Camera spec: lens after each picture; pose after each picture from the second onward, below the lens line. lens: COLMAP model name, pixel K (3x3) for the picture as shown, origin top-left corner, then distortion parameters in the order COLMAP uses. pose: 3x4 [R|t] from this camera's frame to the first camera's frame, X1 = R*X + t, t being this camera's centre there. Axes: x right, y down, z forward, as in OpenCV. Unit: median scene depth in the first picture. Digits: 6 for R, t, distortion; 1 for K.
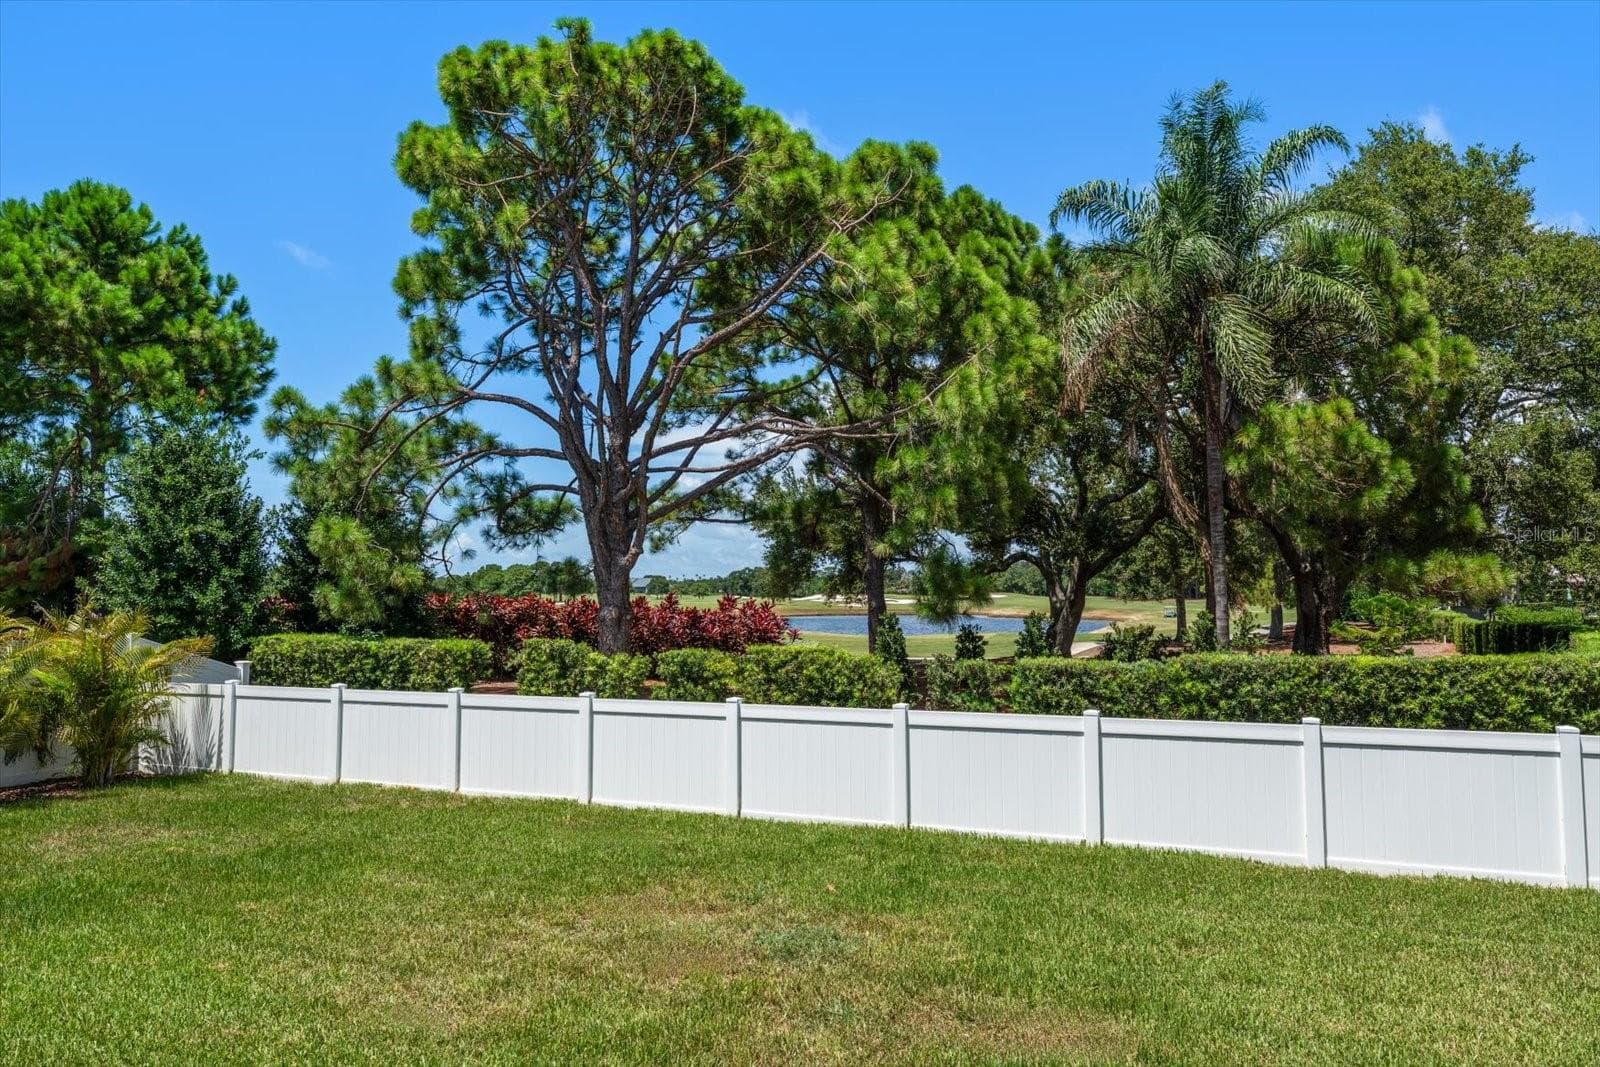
lens RADIAL K [[1075.4, 0, 802.0], [0, 1075.4, 528.9], [0, 0, 1]] dist [0.001608, 0.003841]
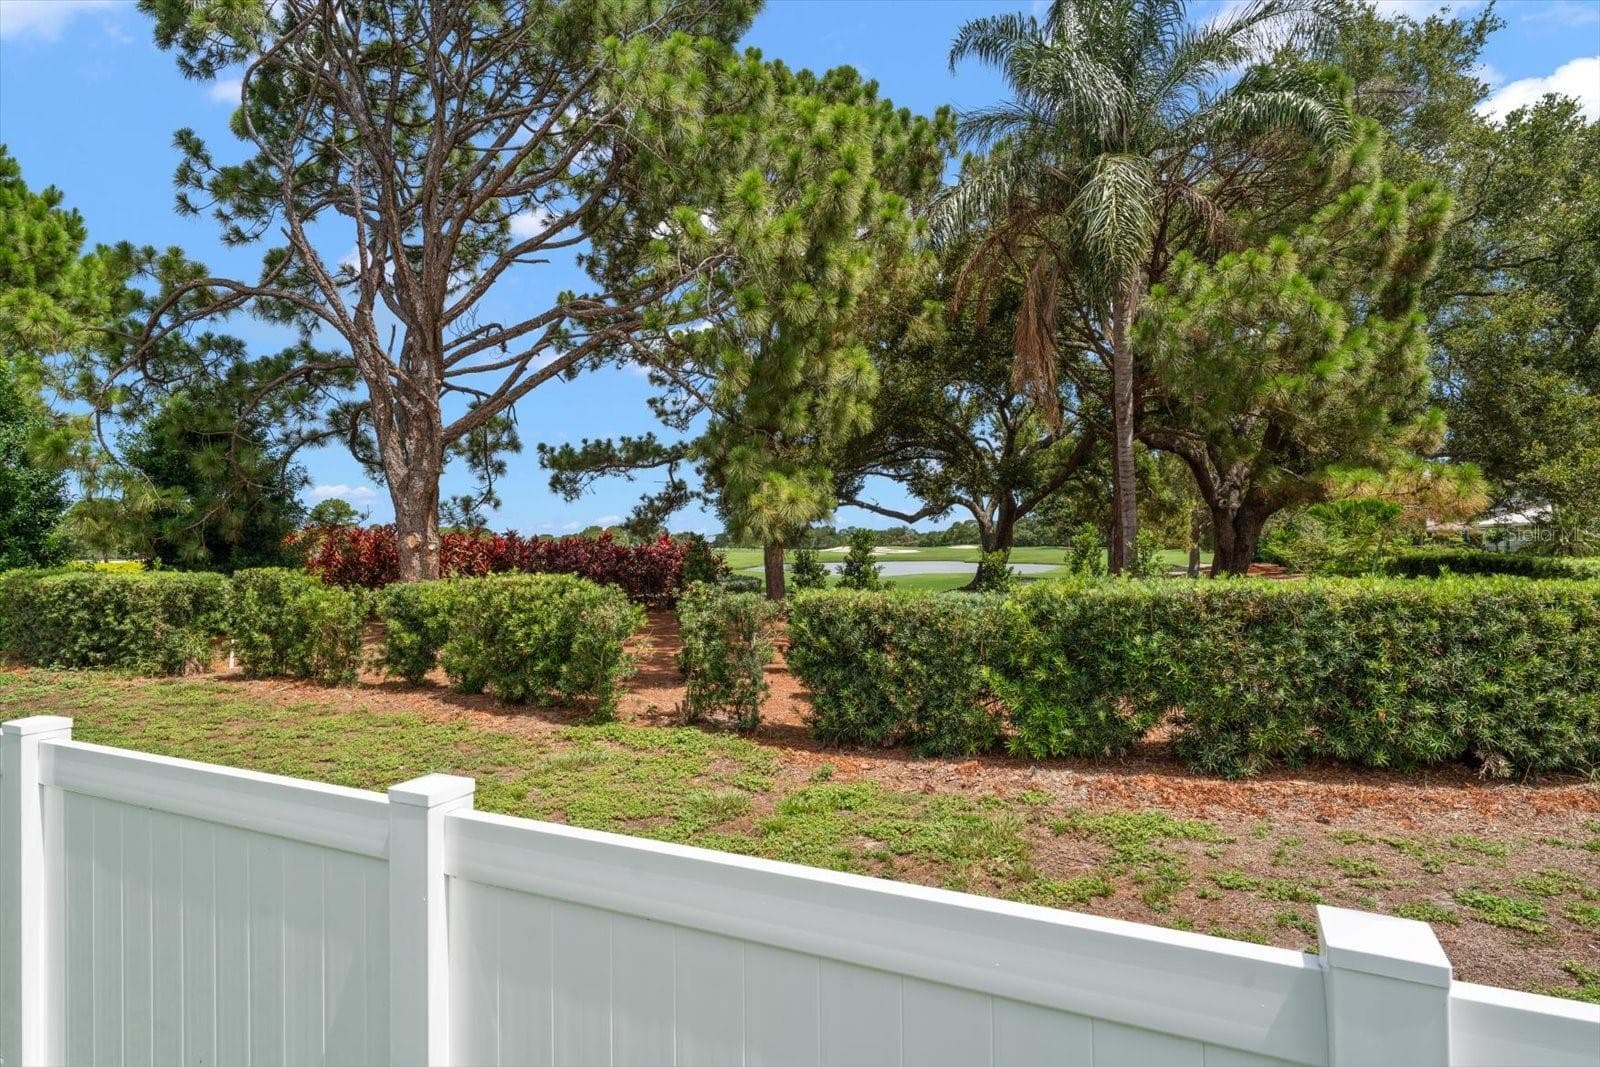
lens RADIAL K [[800.9, 0, 799.0], [0, 800.9, 541.9], [0, 0, 1]] dist [0.005016, 0.000630]
pose [[0.998930, -0.006778, -0.045752, 0.178043], [0.009194, 0.998562, 0.052806, 0.050371], [0.045328, -0.053170, 0.997556, 0.395199]]
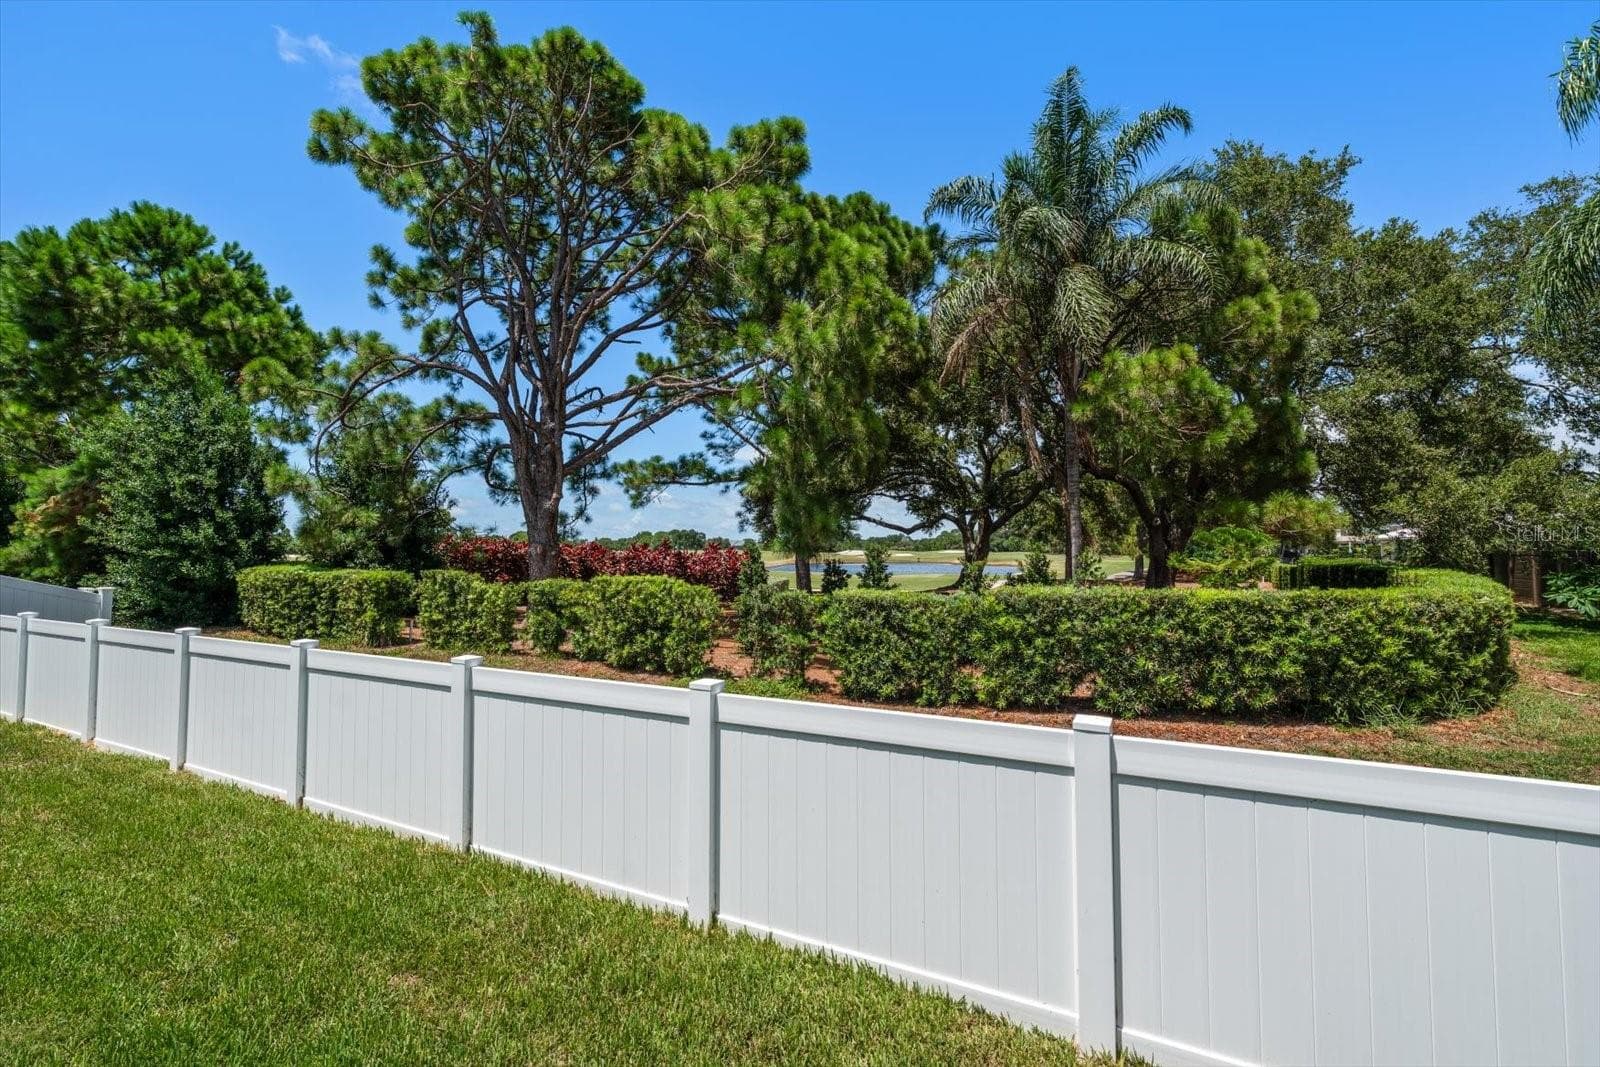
lens RADIAL K [[662.8, 0, 803.0], [0, 662.8, 528.7], [0, 0, 1]] dist [0.001552, -0.000327]
pose [[0.998124, 0.000752, -0.061218, 0.165977], [0.000889, 0.999641, 0.026784, 0.039434], [0.061216, -0.026788, 0.997765, 0.321961]]
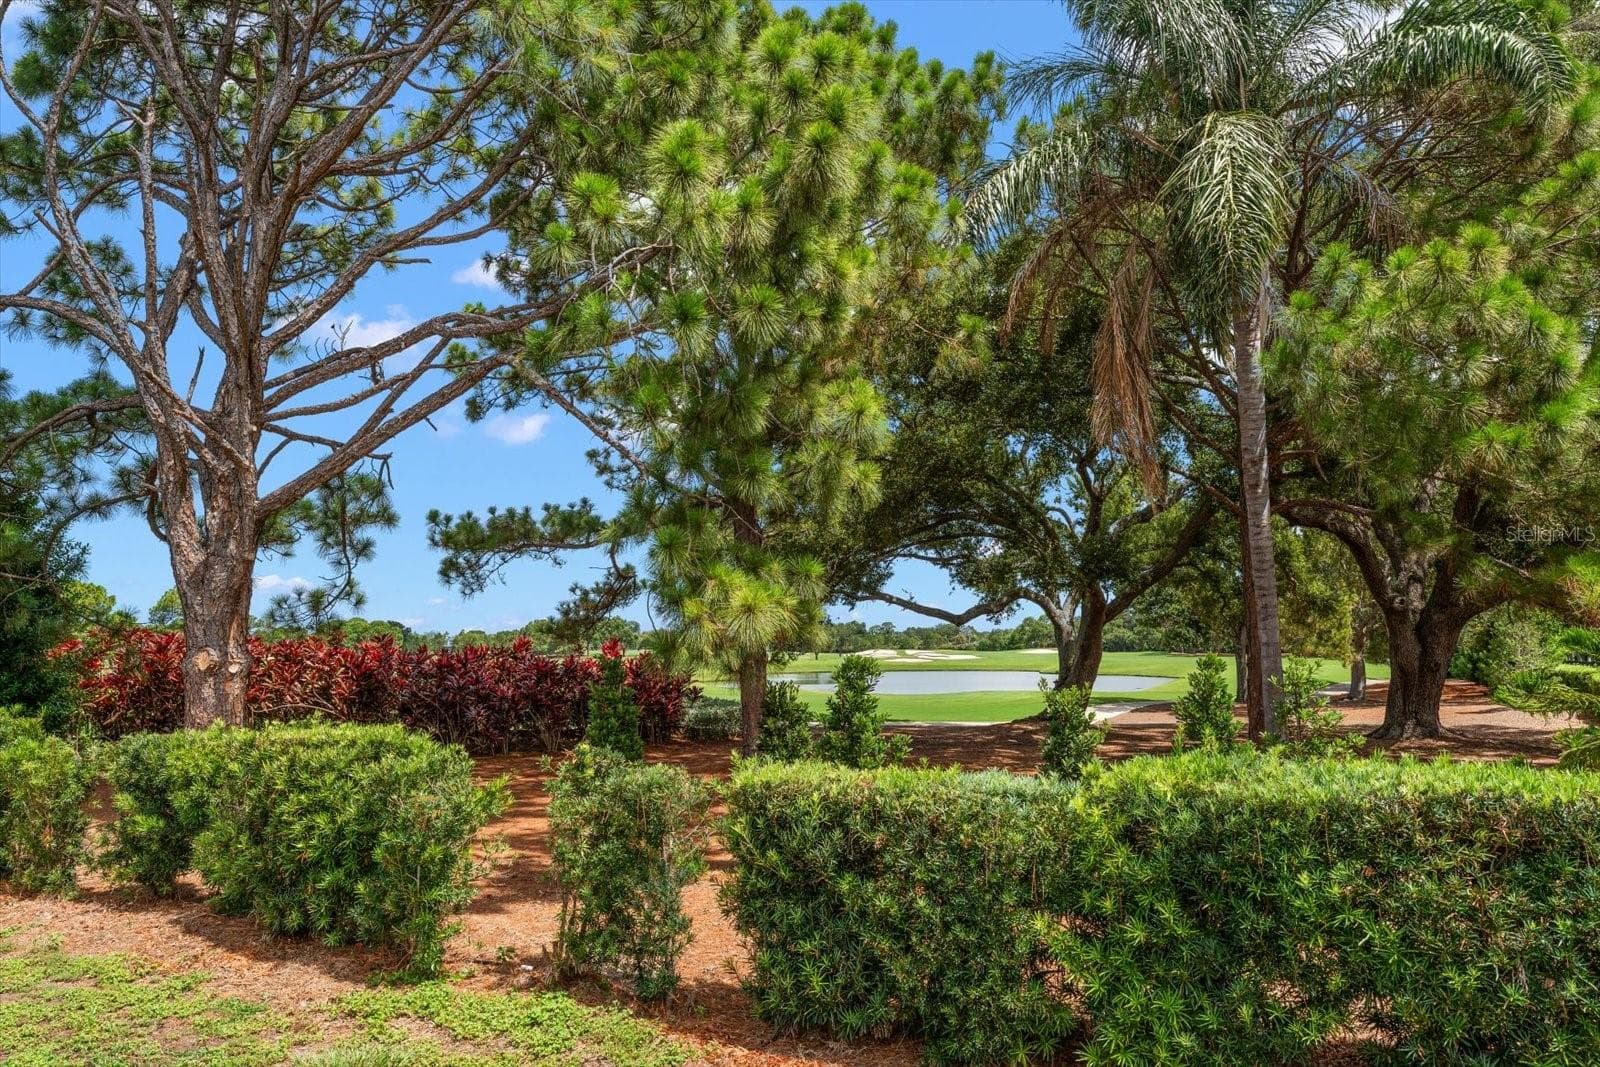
lens RADIAL K [[1075.4, 0, 802.0], [0, 1075.4, 528.9], [0, 0, 1]] dist [0.001608, 0.003841]
pose [[0.998264, -0.006658, -0.058518, 0.198358], [0.003584, 0.998616, -0.052478, 0.040858], [0.058786, 0.052177, 0.996906, 0.461277]]
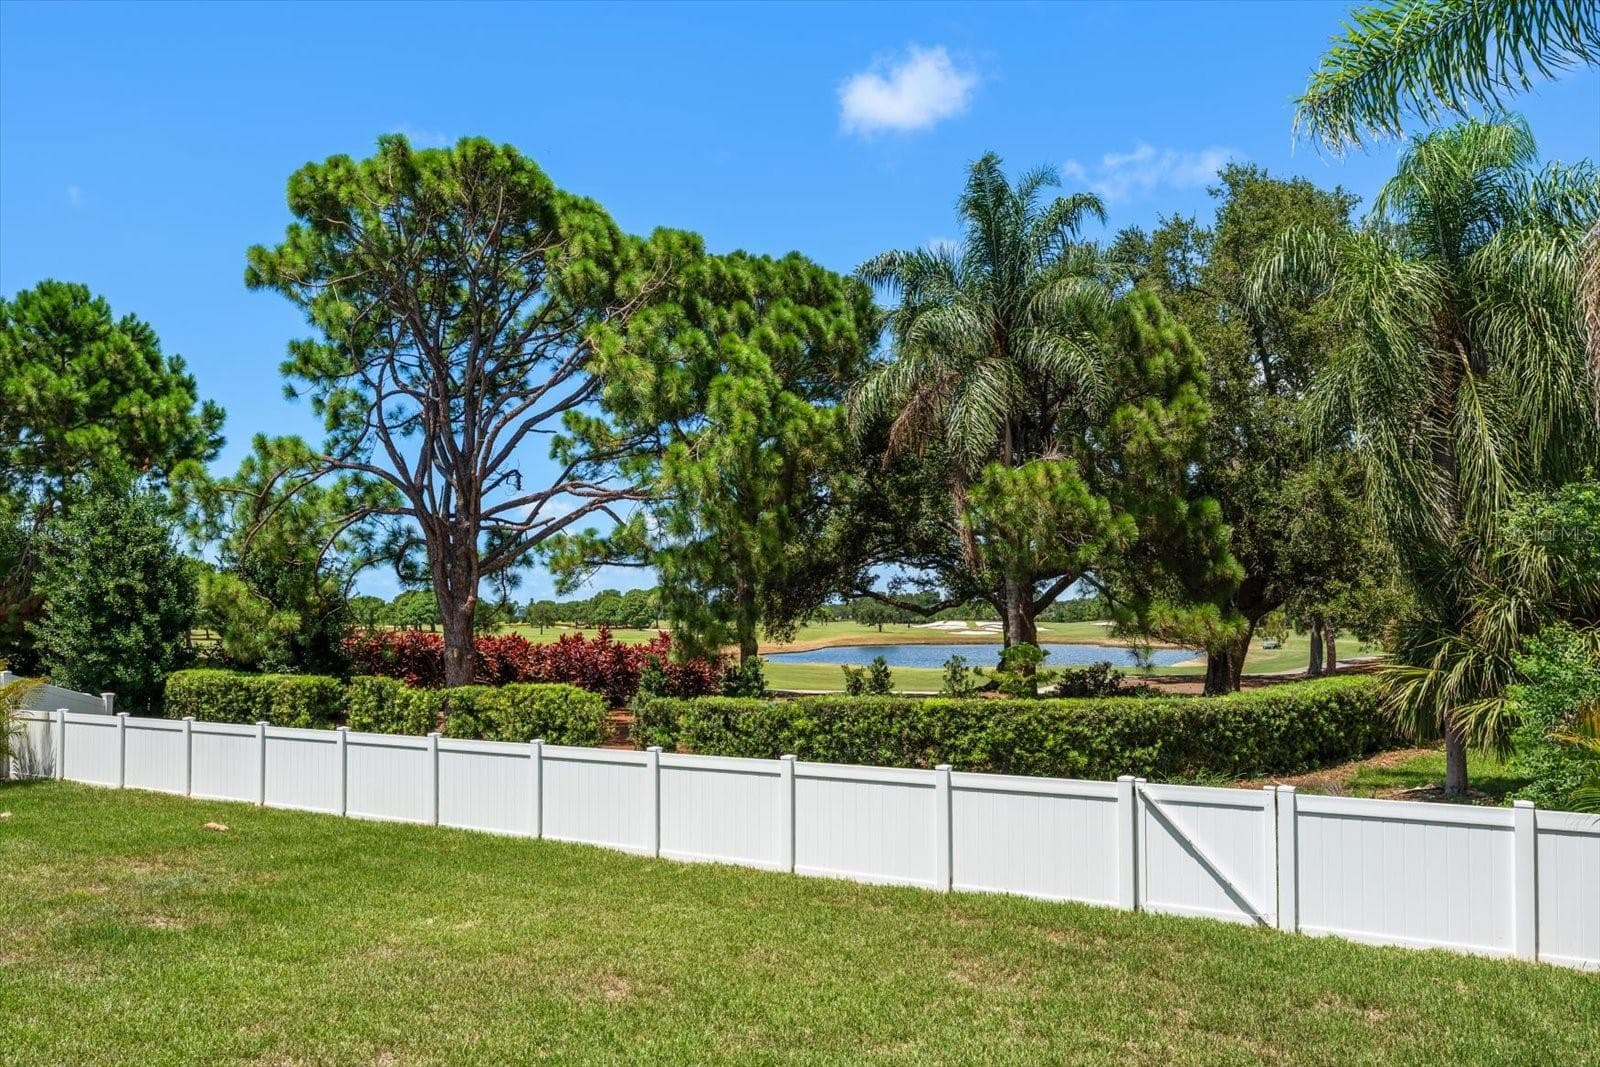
lens RADIAL K [[1236.8, 0, 805.0], [0, 1236.8, 580.4], [0, 0, 1]] dist [-0.001479, -0.001351]
pose [[0.987566, -0.006291, -0.157082, 0.424281], [0.012106, 0.999275, 0.036090, -0.043852], [0.156741, -0.037543, 0.986926, -0.249345]]
